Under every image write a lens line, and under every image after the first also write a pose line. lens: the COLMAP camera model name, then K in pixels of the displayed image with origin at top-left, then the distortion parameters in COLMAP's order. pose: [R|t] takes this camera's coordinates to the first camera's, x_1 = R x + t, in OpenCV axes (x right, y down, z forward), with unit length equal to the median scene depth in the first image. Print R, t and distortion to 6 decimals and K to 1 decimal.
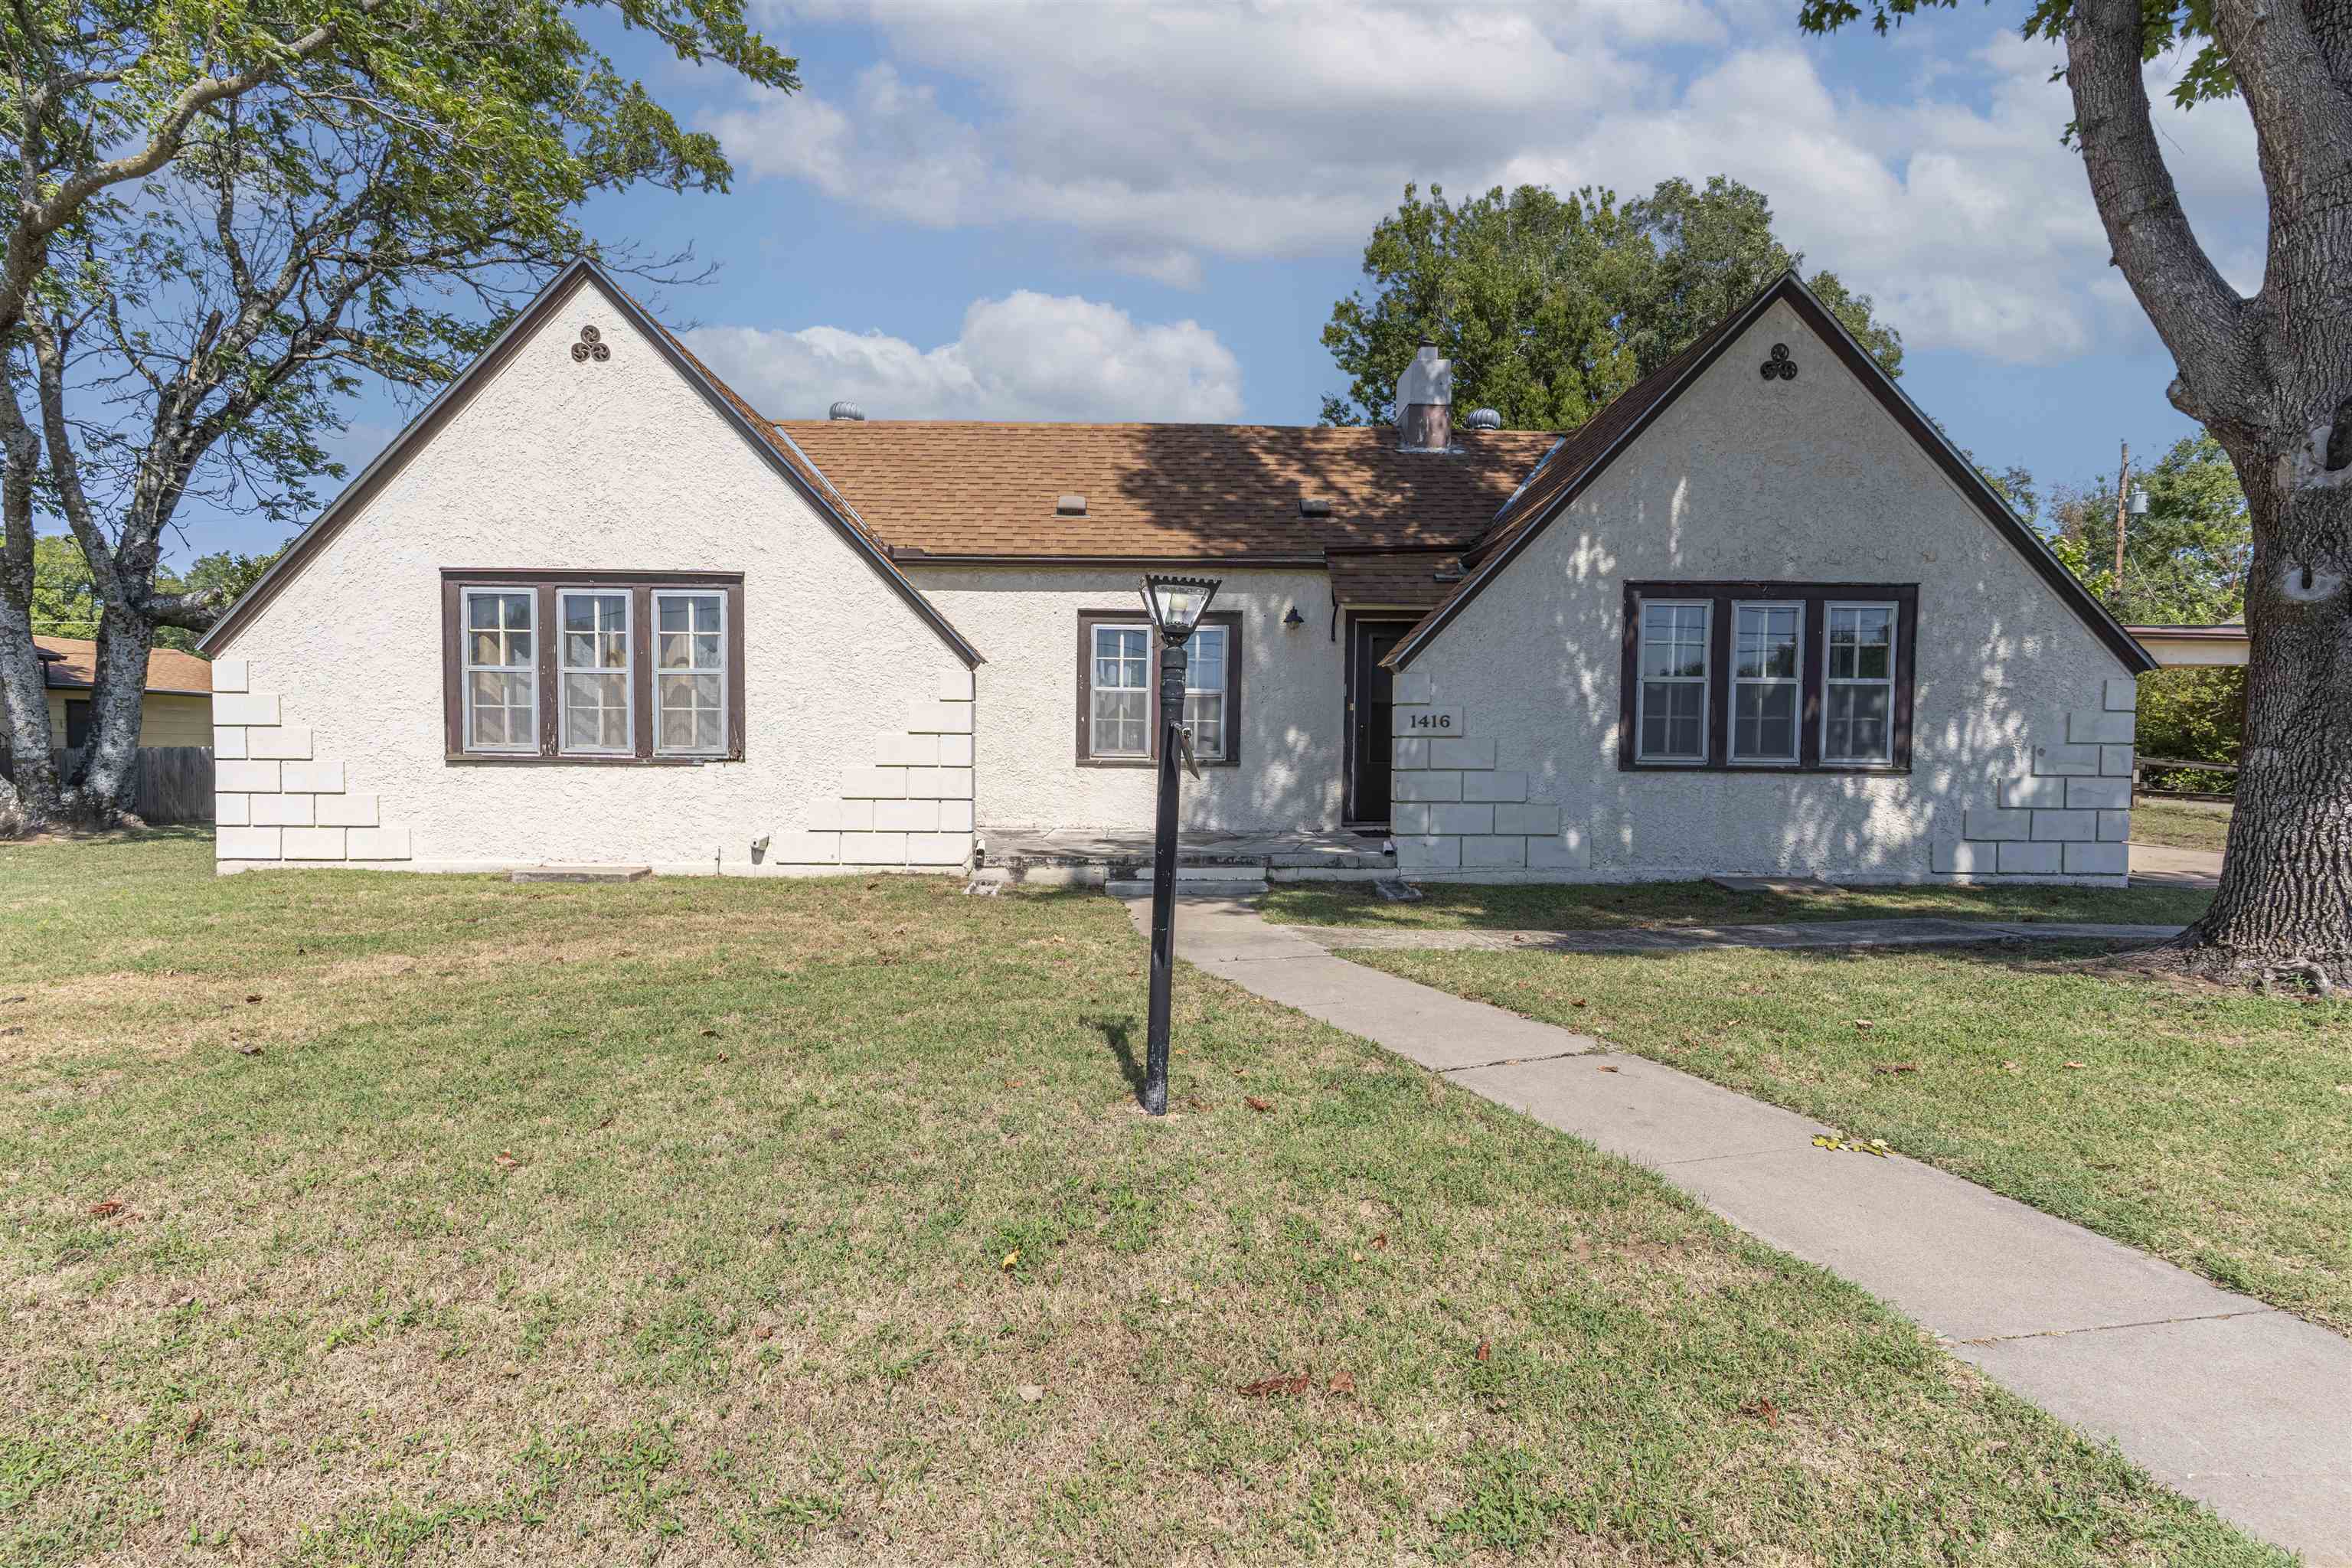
lens RADIAL K [[1108.3, 0, 1175.8], [0, 1108.3, 821.7], [0, 0, 1]] dist [-0.001777, -0.000547]
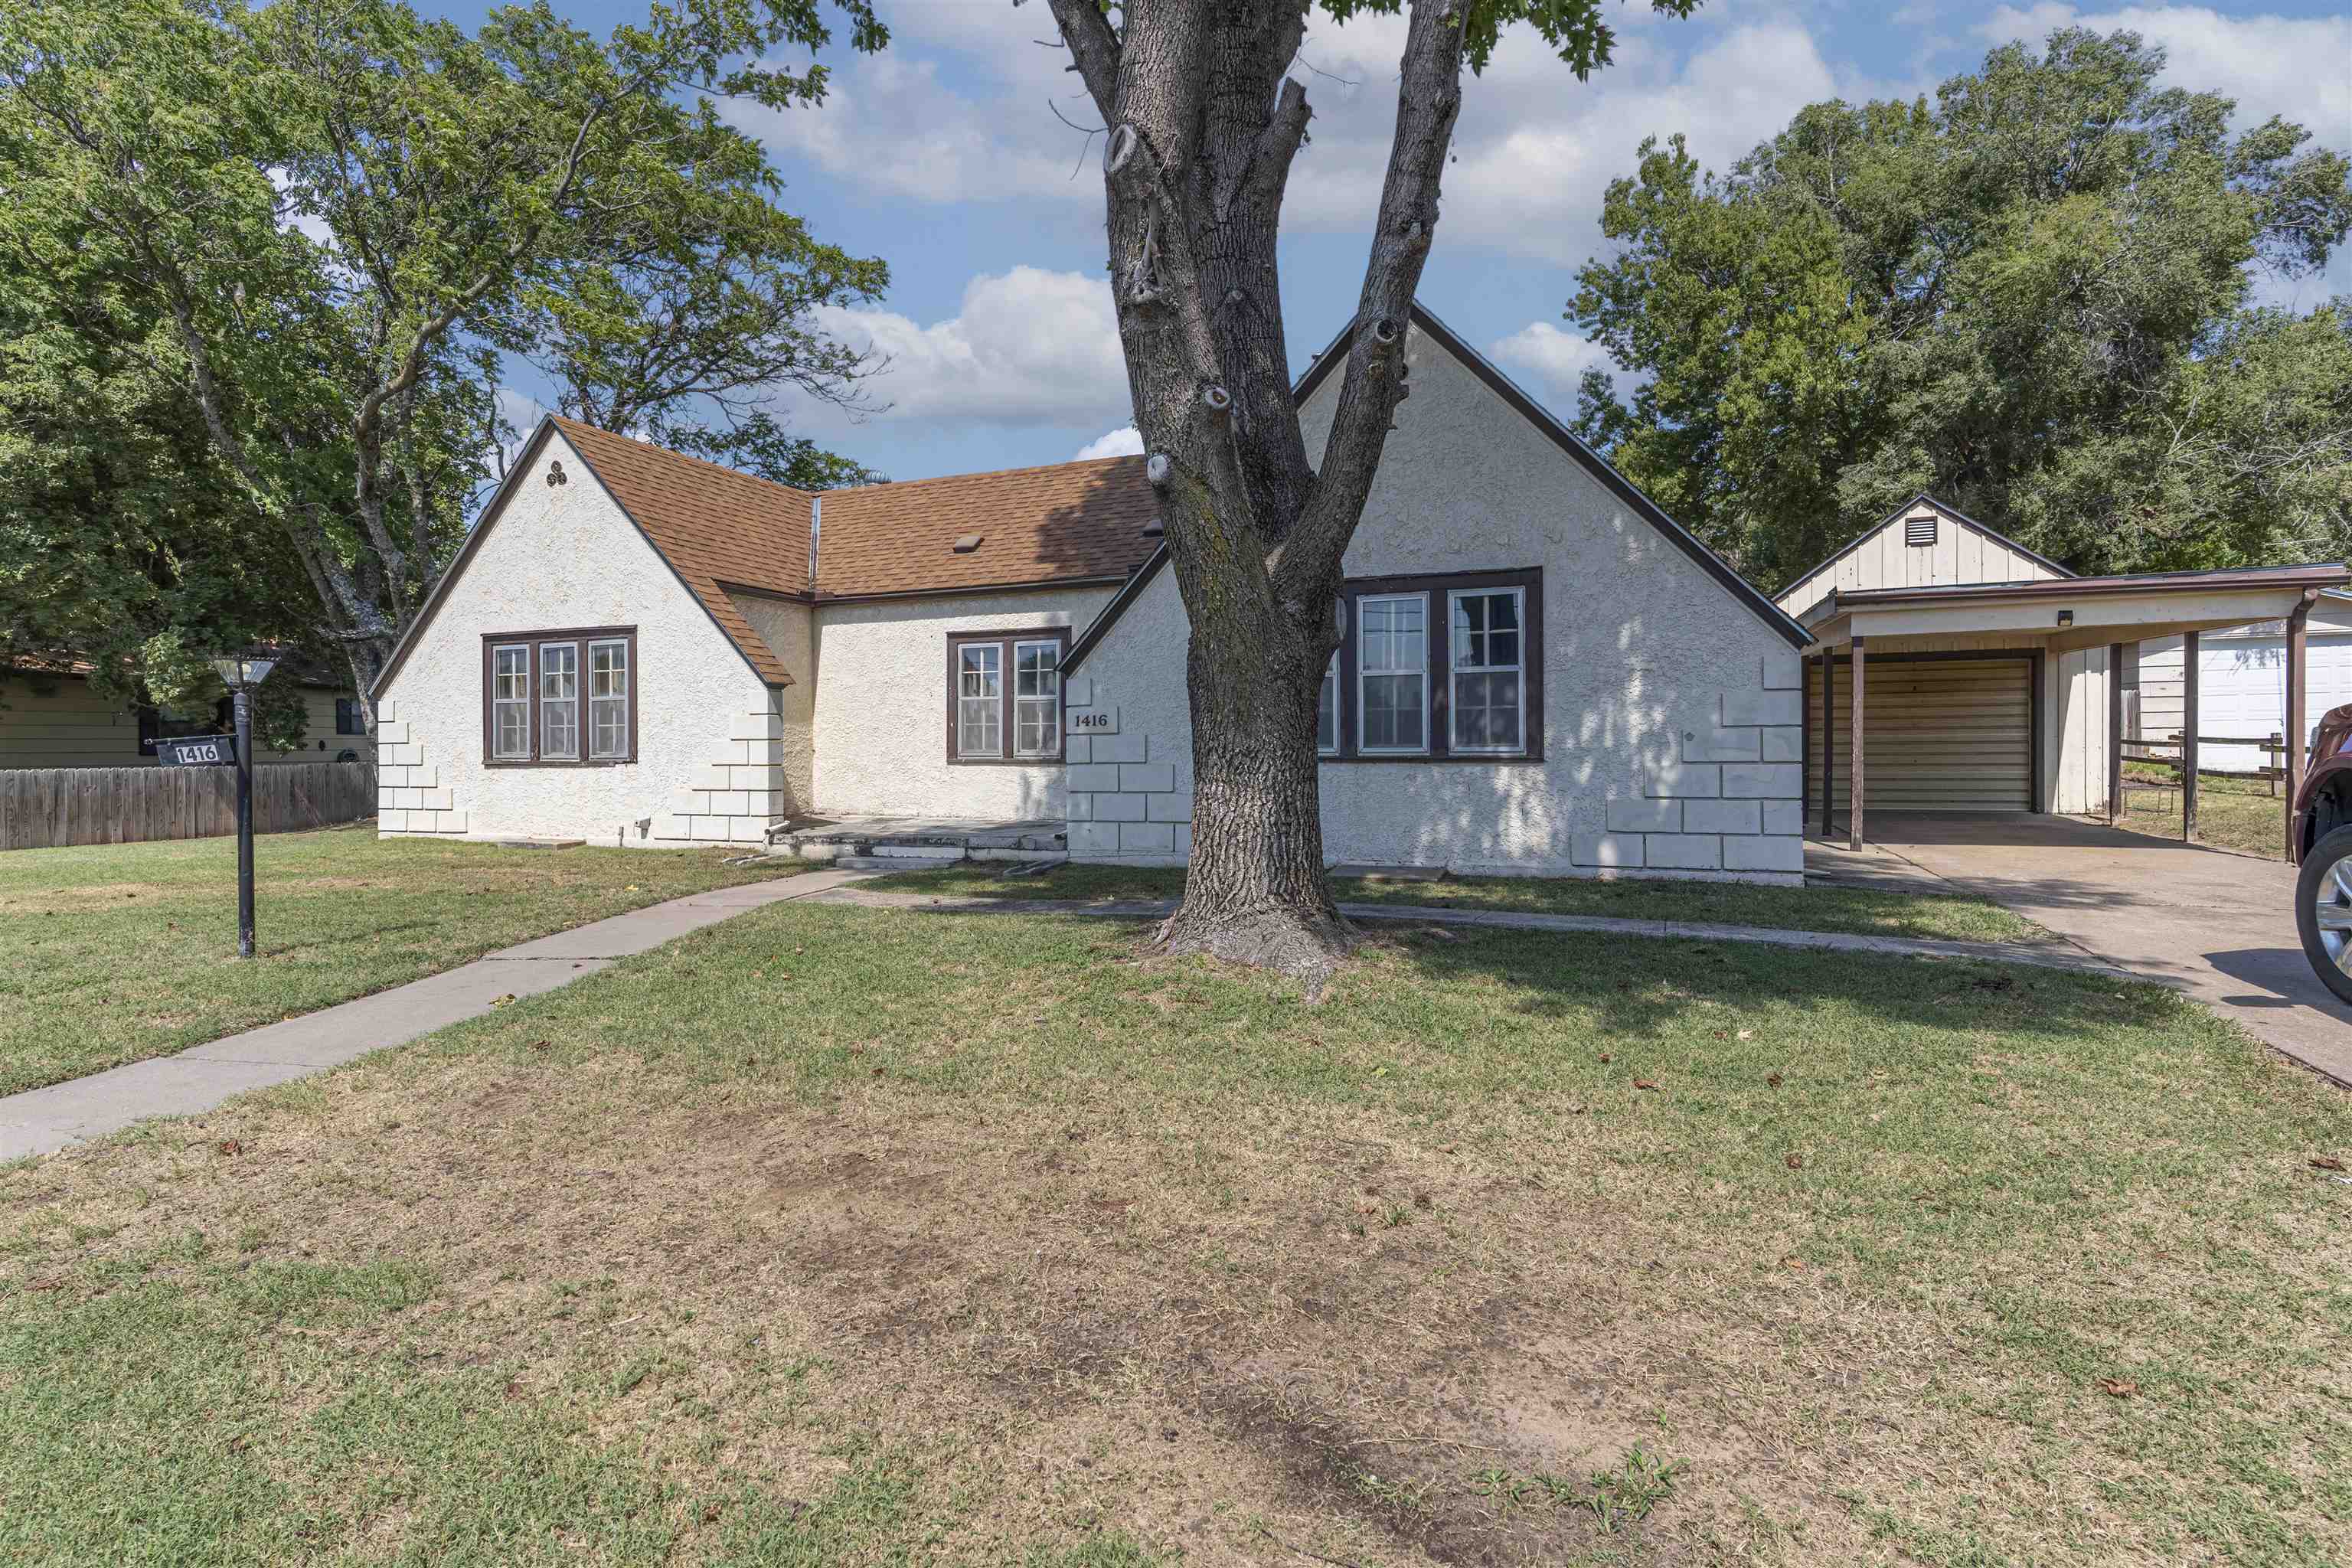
lens RADIAL K [[1127.8, 0, 1150.9], [0, 1127.8, 777.3], [0, 0, 1]] dist [-0.002556, 0.000561]
pose [[0.923945, -0.006471, -0.382470, 0.722040], [-0.009376, 0.999173, -0.039557, 0.011908], [0.382410, 0.040135, 0.923121, -0.035985]]
